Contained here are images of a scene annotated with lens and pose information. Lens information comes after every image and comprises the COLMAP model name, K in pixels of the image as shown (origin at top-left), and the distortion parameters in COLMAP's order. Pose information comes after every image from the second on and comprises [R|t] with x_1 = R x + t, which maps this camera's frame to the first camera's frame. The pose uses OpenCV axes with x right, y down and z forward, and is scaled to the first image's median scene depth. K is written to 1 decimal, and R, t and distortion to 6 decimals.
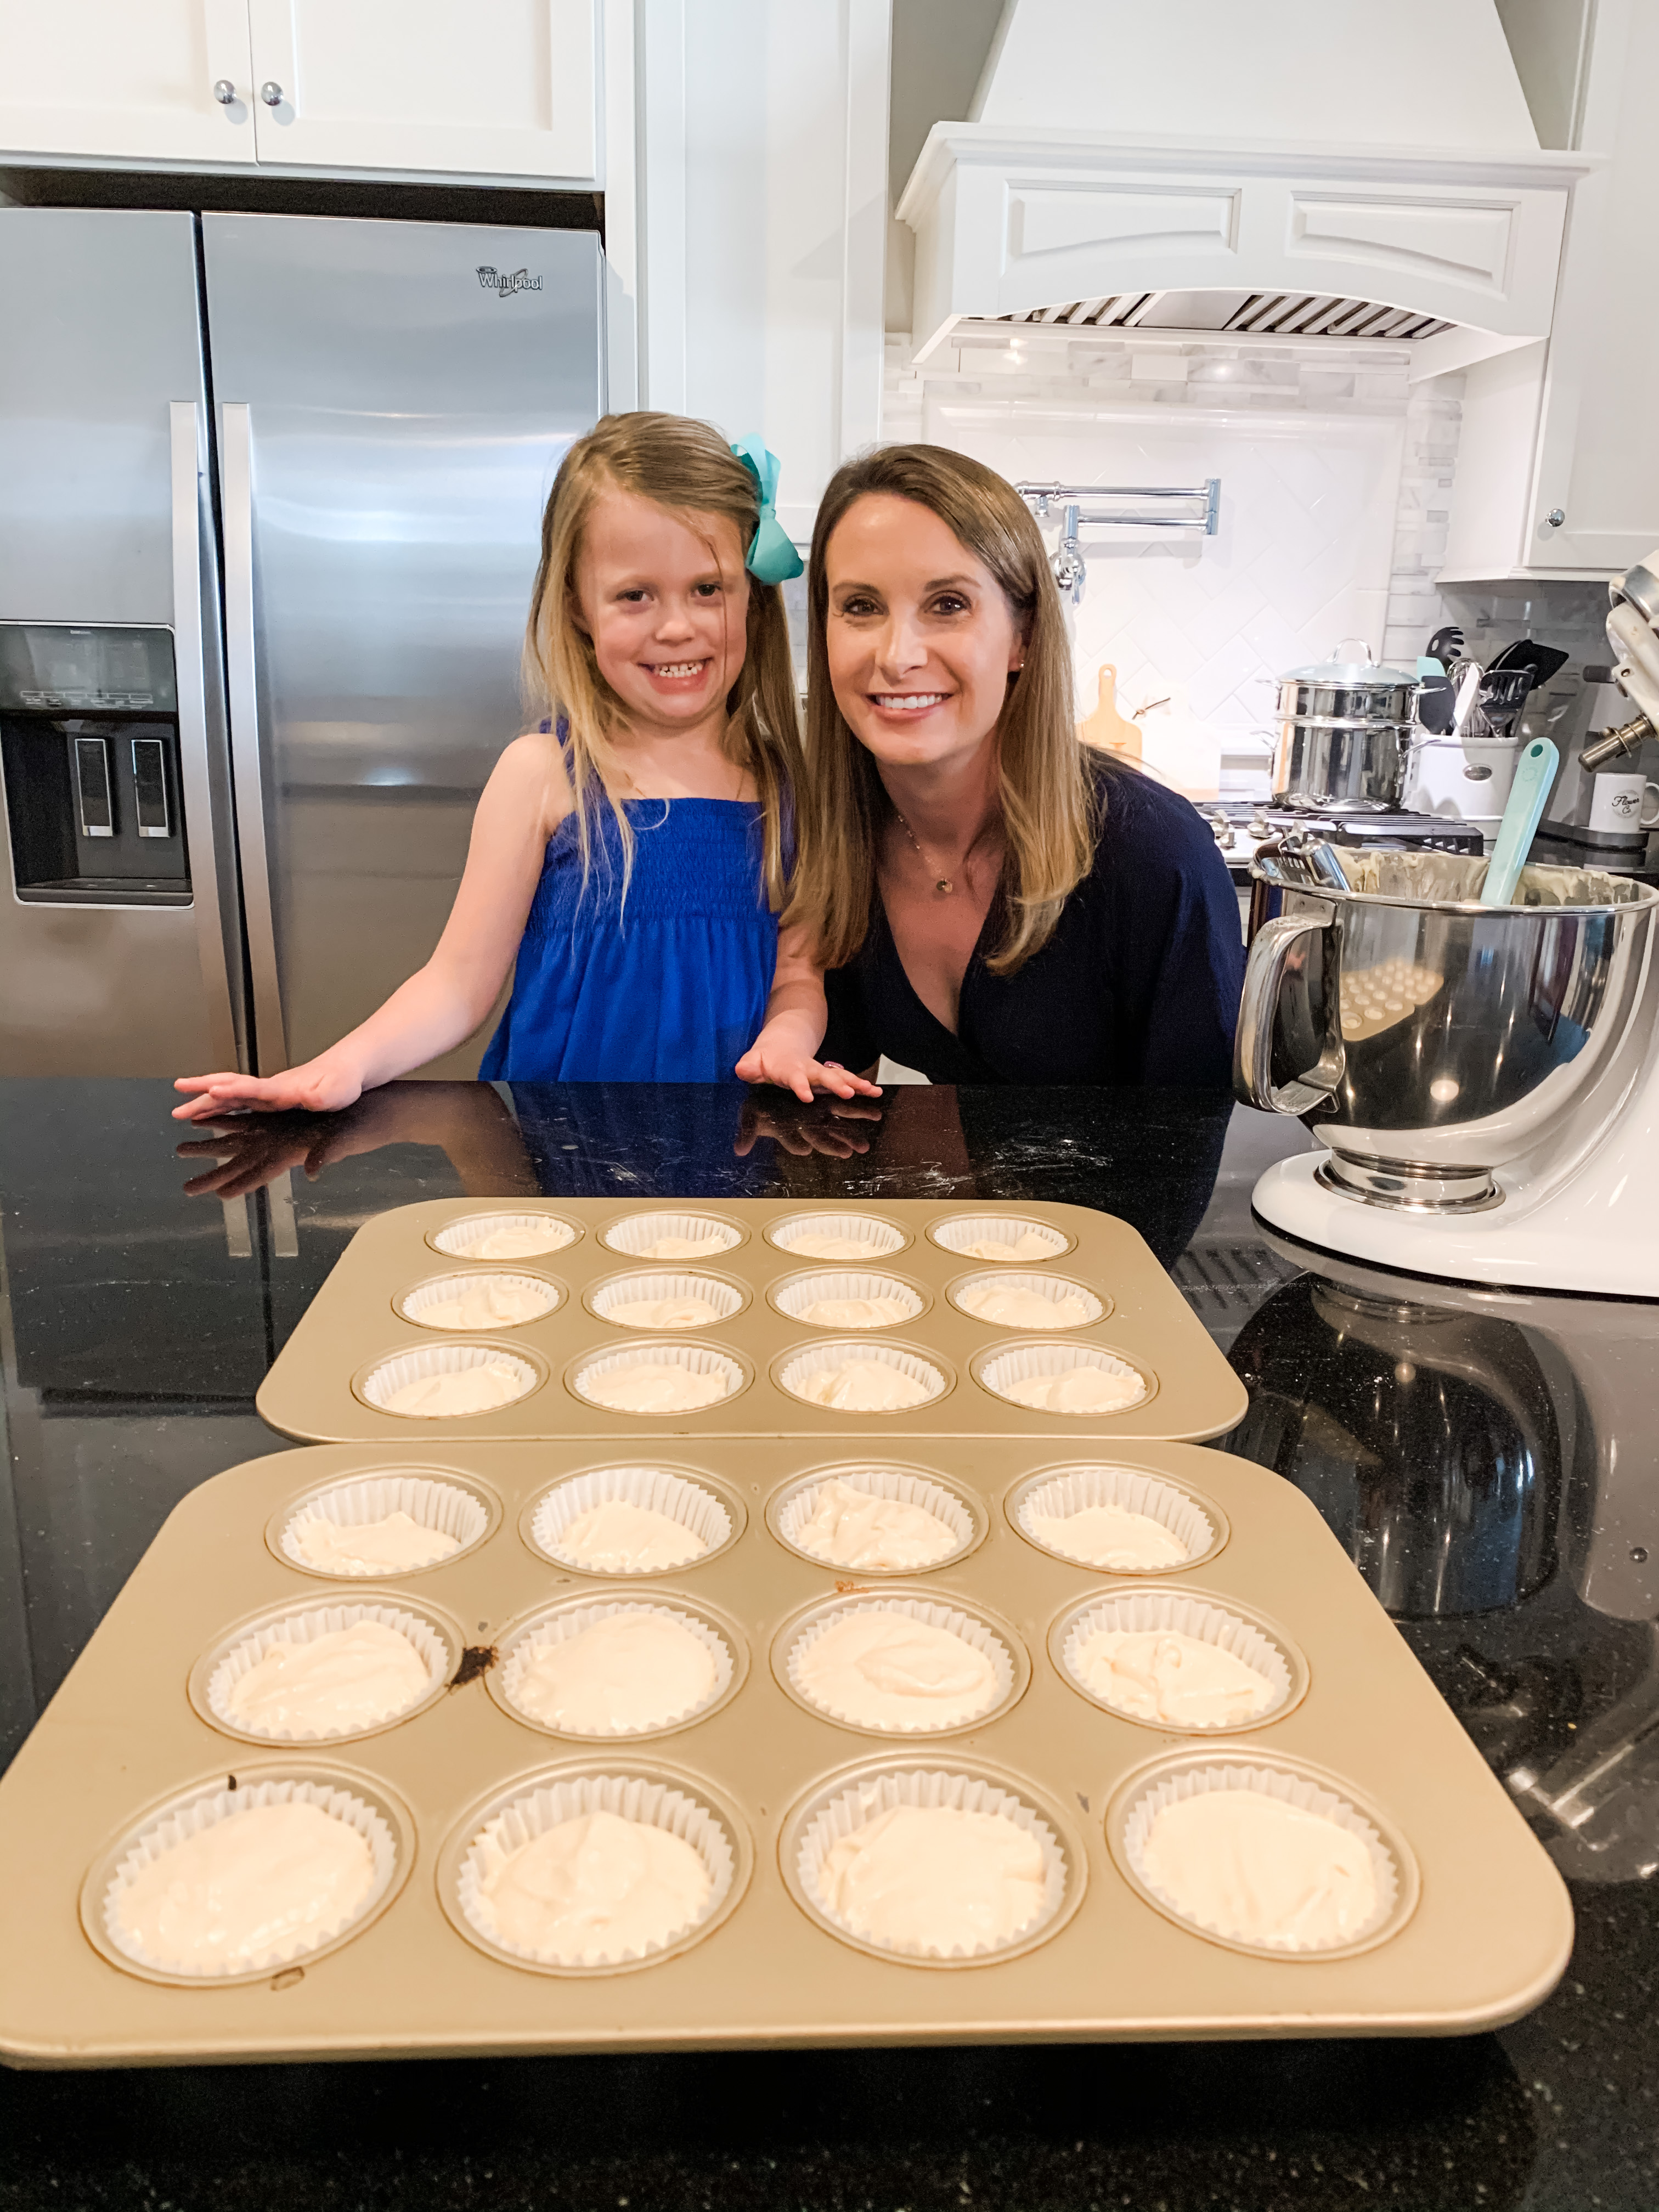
lens RADIAL K [[1638.4, 0, 832.2], [0, 1638.4, 1148.6], [0, 0, 1]] dist [0.019696, -0.014688]
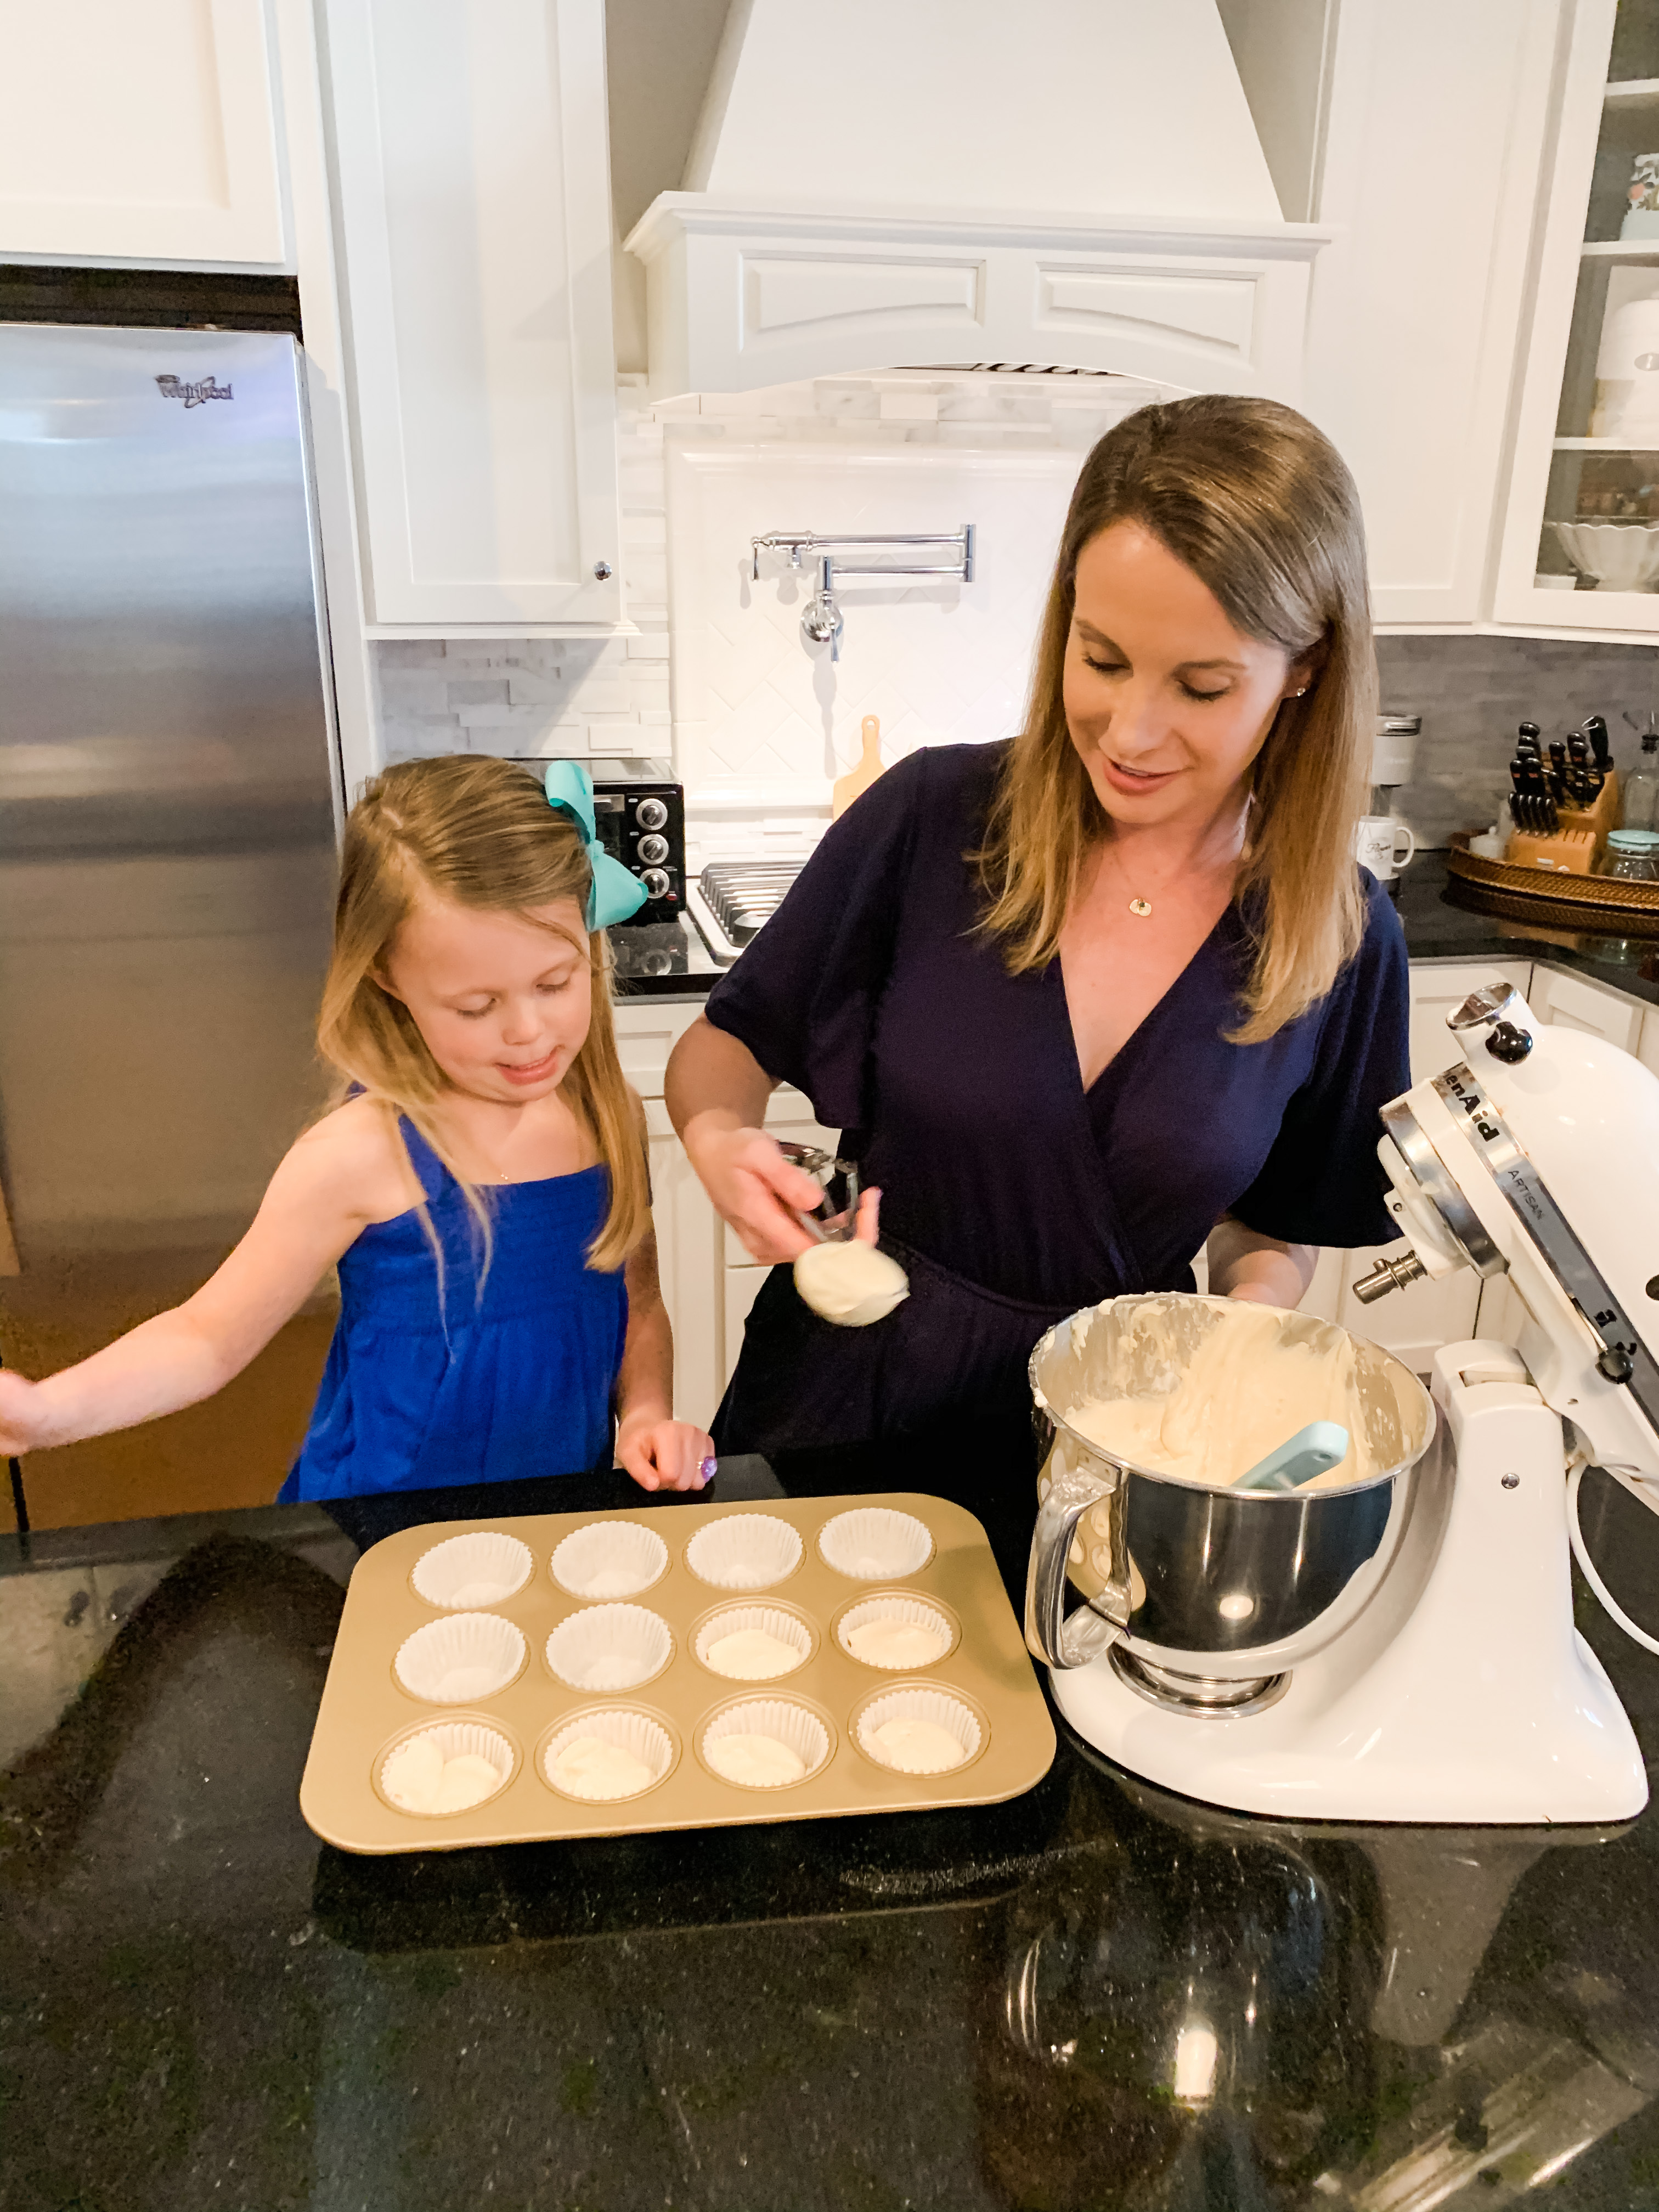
lens RADIAL K [[1638.4, 0, 834.1], [0, 1638.4, 1118.2], [0, 0, 1]] dist [0.019696, -0.014688]
pose [[0.989874, -0.058752, 0.129218, 0.007472], [0.047581, 0.994992, 0.087903, -0.150286], [-0.133735, -0.080865, 0.987712, 0.024799]]
